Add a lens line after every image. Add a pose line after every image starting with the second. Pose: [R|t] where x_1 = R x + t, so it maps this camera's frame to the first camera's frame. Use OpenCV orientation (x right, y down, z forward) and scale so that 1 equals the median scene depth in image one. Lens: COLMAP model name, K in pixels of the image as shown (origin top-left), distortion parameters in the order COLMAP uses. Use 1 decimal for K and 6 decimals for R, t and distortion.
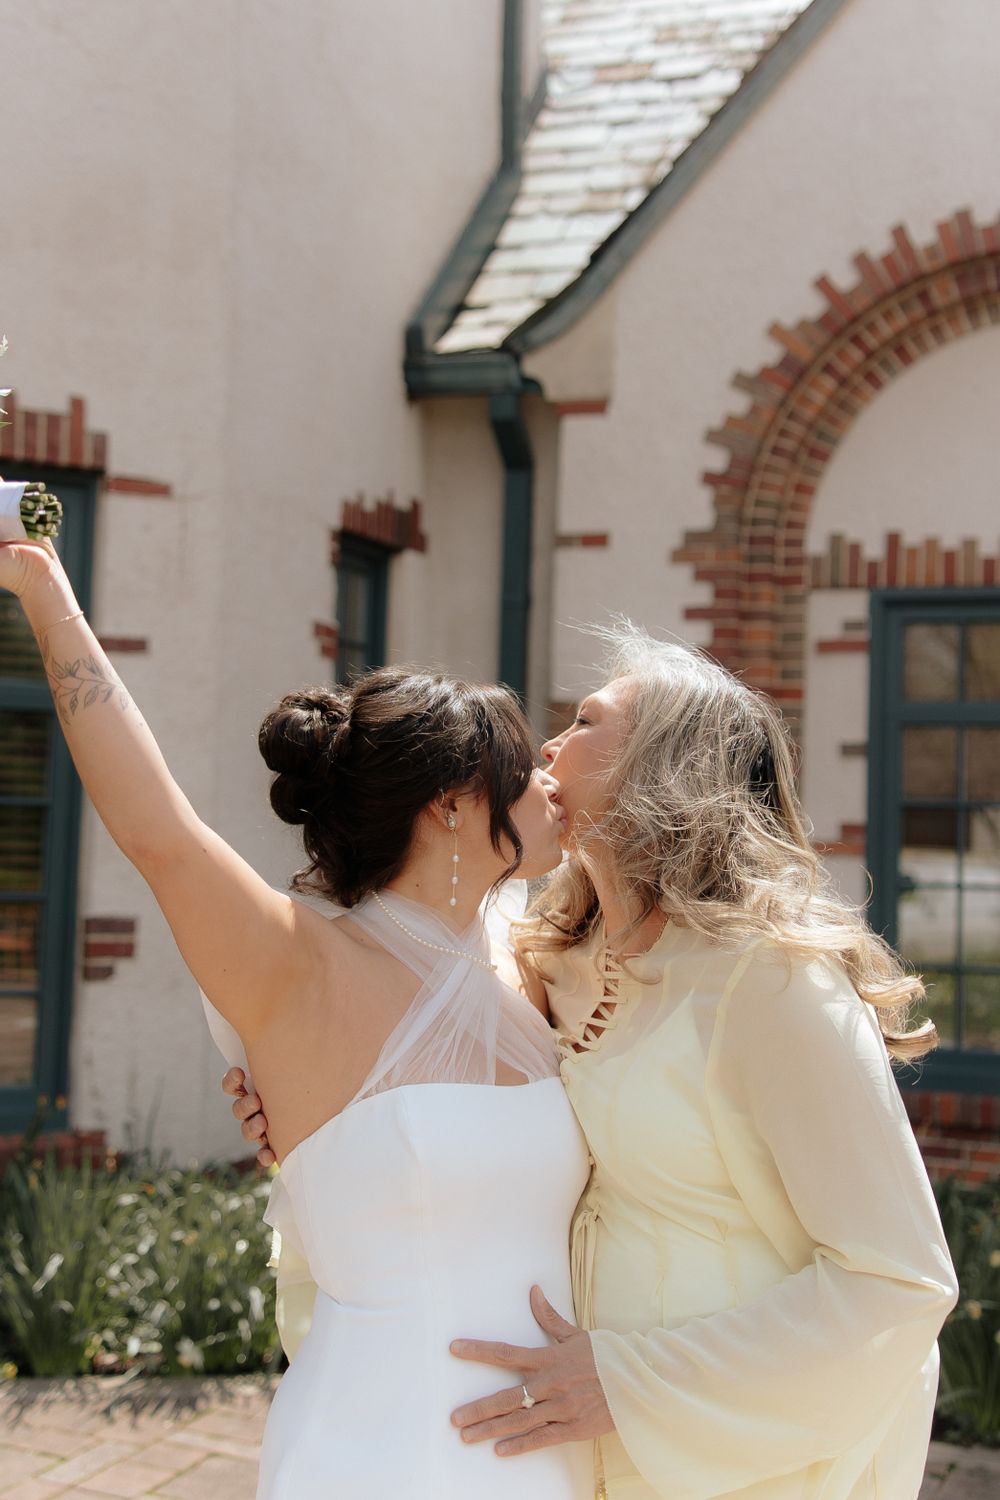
lens RADIAL K [[1972.8, 0, 494.2], [0, 1972.8, 752.0], [0, 0, 1]] dist [0.079083, 0.000000]
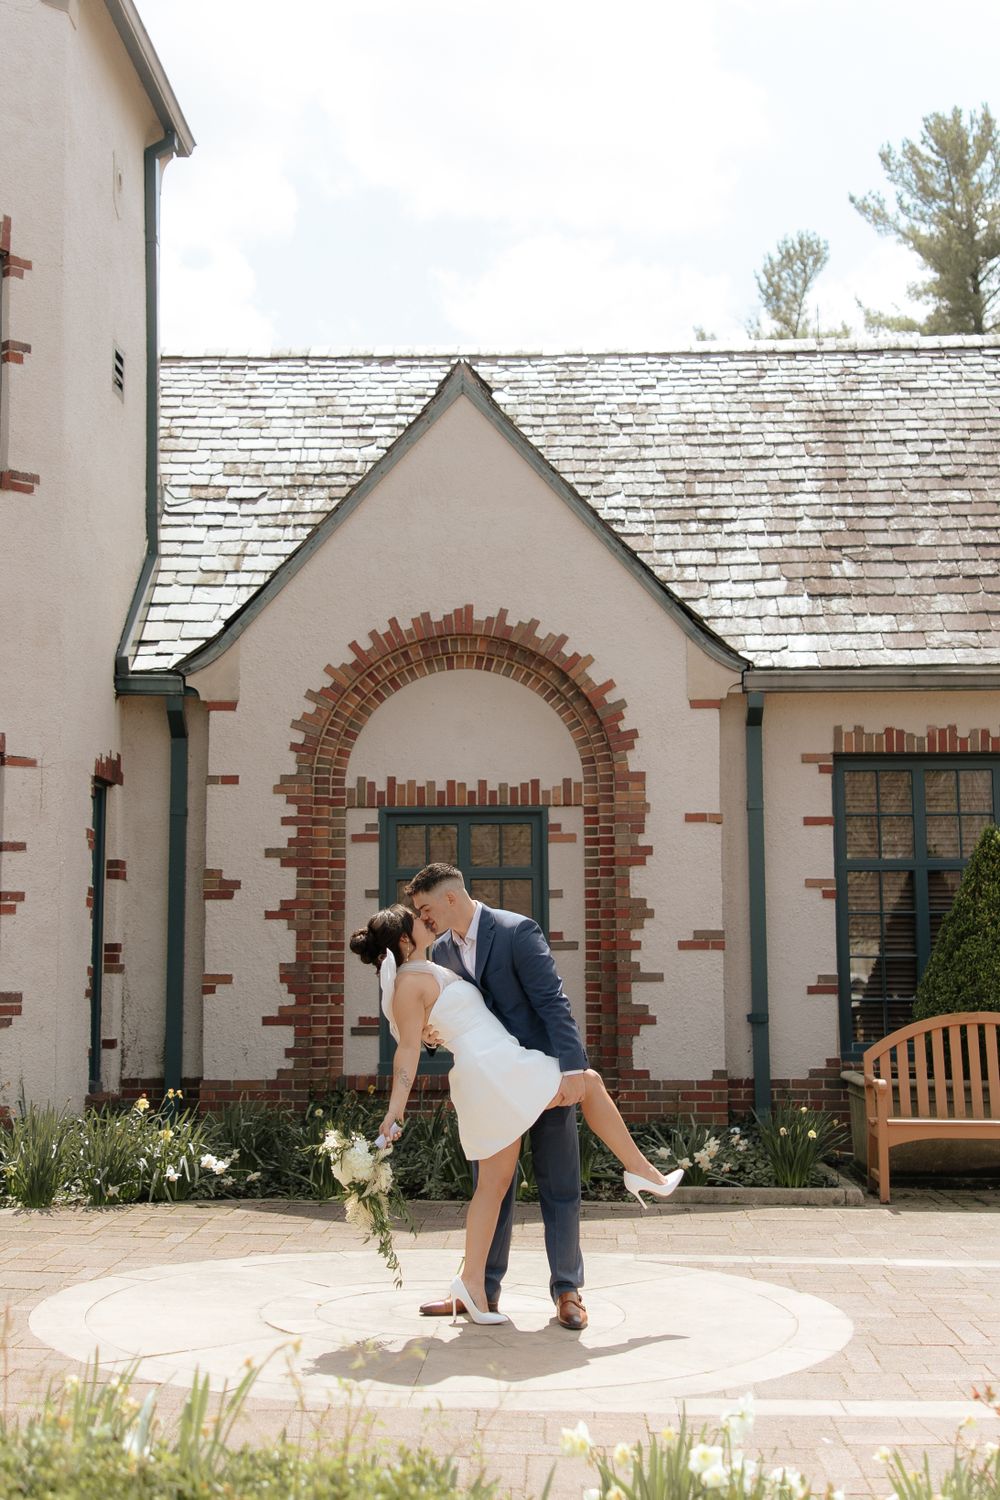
lens RADIAL K [[1972.8, 0, 500.6], [0, 1972.8, 748.3], [0, 0, 1]] dist [0.079083, 0.000000]
pose [[0.941203, 0.005026, 0.337804, -0.329928], [0.019803, 0.997349, -0.070015, -0.005240], [-0.337261, 0.072588, 0.938609, -0.784213]]
